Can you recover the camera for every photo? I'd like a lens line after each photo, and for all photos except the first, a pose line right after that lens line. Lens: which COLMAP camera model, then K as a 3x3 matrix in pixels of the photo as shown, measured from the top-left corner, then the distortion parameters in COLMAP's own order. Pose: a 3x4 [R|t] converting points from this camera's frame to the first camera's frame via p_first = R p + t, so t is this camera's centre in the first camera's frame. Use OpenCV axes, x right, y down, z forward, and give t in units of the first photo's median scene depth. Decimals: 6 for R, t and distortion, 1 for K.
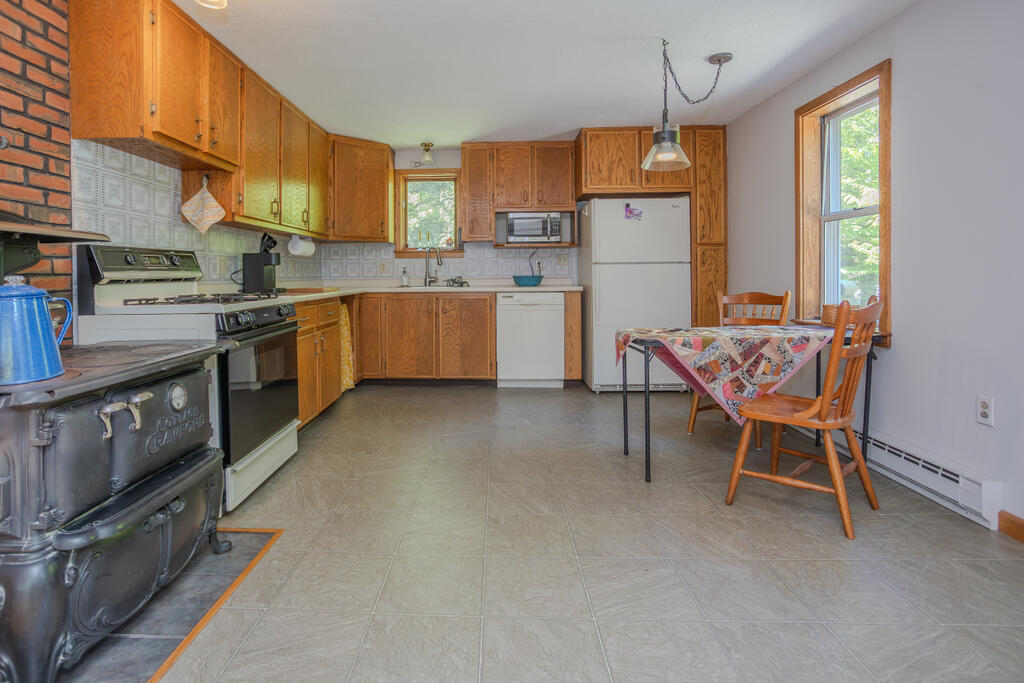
lens RADIAL K [[516.6, 0, 455.5], [0, 516.6, 276.7], [0, 0, 1]] dist [-0.023587, 0.016943]
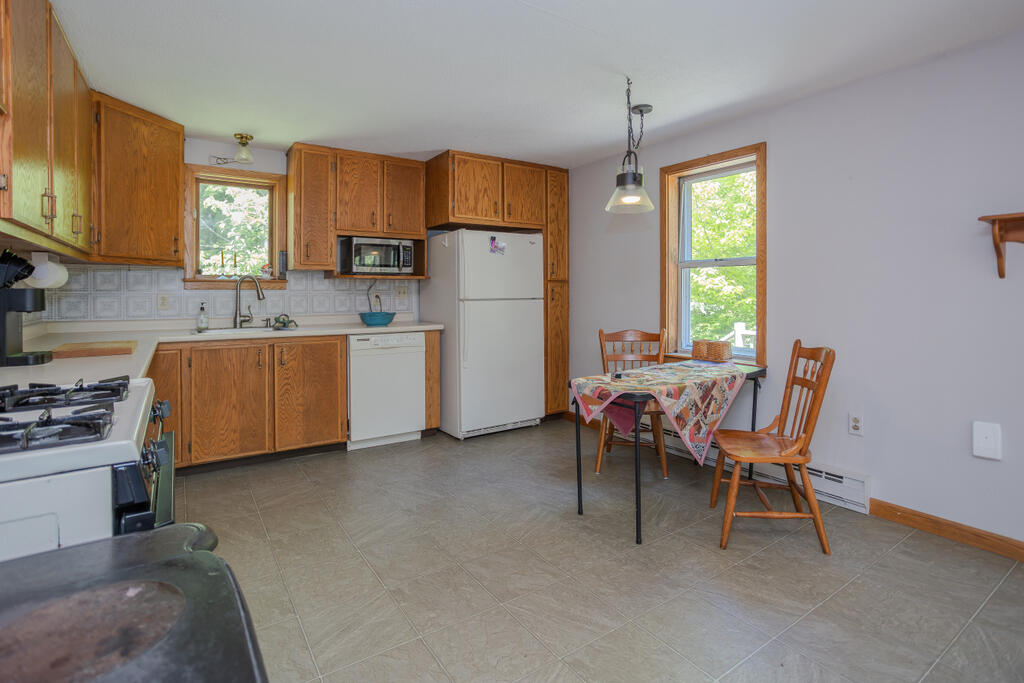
lens RADIAL K [[510.8, 0, 477.9], [0, 510.8, 294.5], [0, 0, 1]] dist [-0.020991, 0.000913]
pose [[0.807633, -0.000272, 0.589685, -0.245594], [0.000501, 1.000000, -0.000225, -0.034729], [-0.589685, 0.000477, 0.807633, 0.250434]]
